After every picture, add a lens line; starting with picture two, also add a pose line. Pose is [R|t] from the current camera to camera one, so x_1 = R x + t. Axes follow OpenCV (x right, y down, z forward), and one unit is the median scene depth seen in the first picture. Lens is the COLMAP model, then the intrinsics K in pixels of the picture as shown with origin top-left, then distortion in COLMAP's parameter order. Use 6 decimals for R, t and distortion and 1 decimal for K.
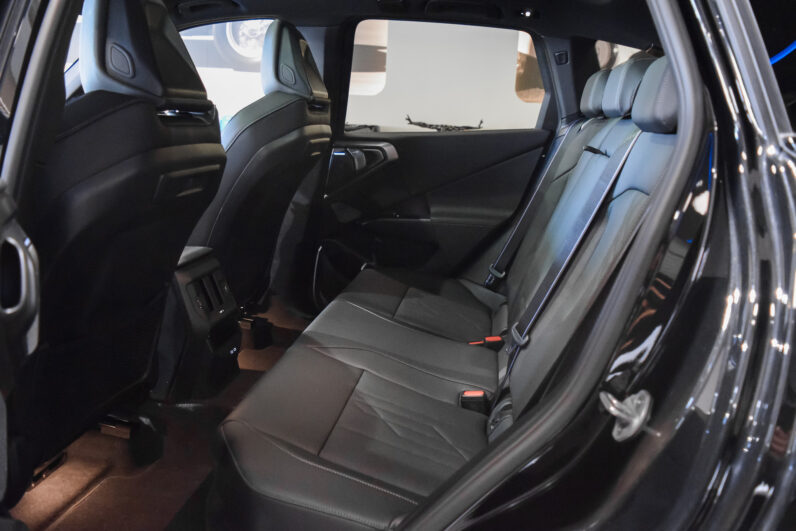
lens RADIAL K [[618.4, 0, 398.0], [0, 618.4, 265.5], [0, 0, 1]] dist [-0.084953, 0.005921]
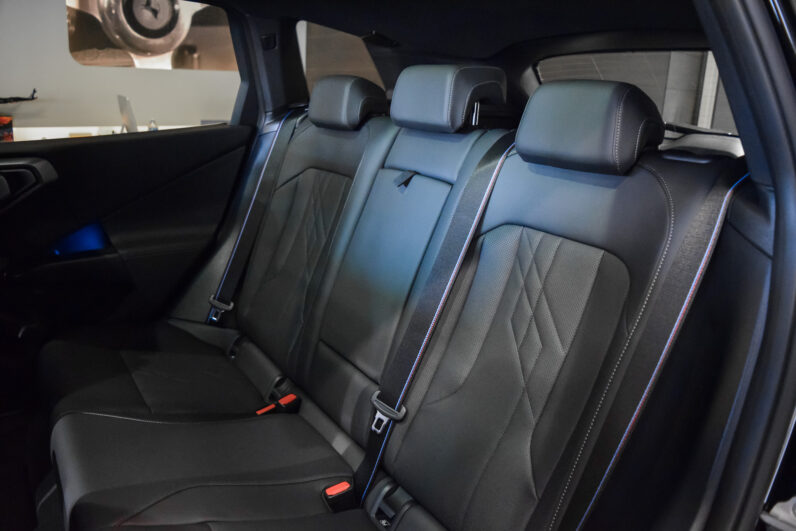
lens RADIAL K [[618.4, 0, 398.0], [0, 618.4, 265.5], [0, 0, 1]] dist [-0.084953, 0.005921]
pose [[0.741753, -0.196976, 0.641095, -0.181568], [0.146798, 0.980403, 0.131381, -0.113846], [-0.654410, -0.003340, 0.756132, 0.230745]]
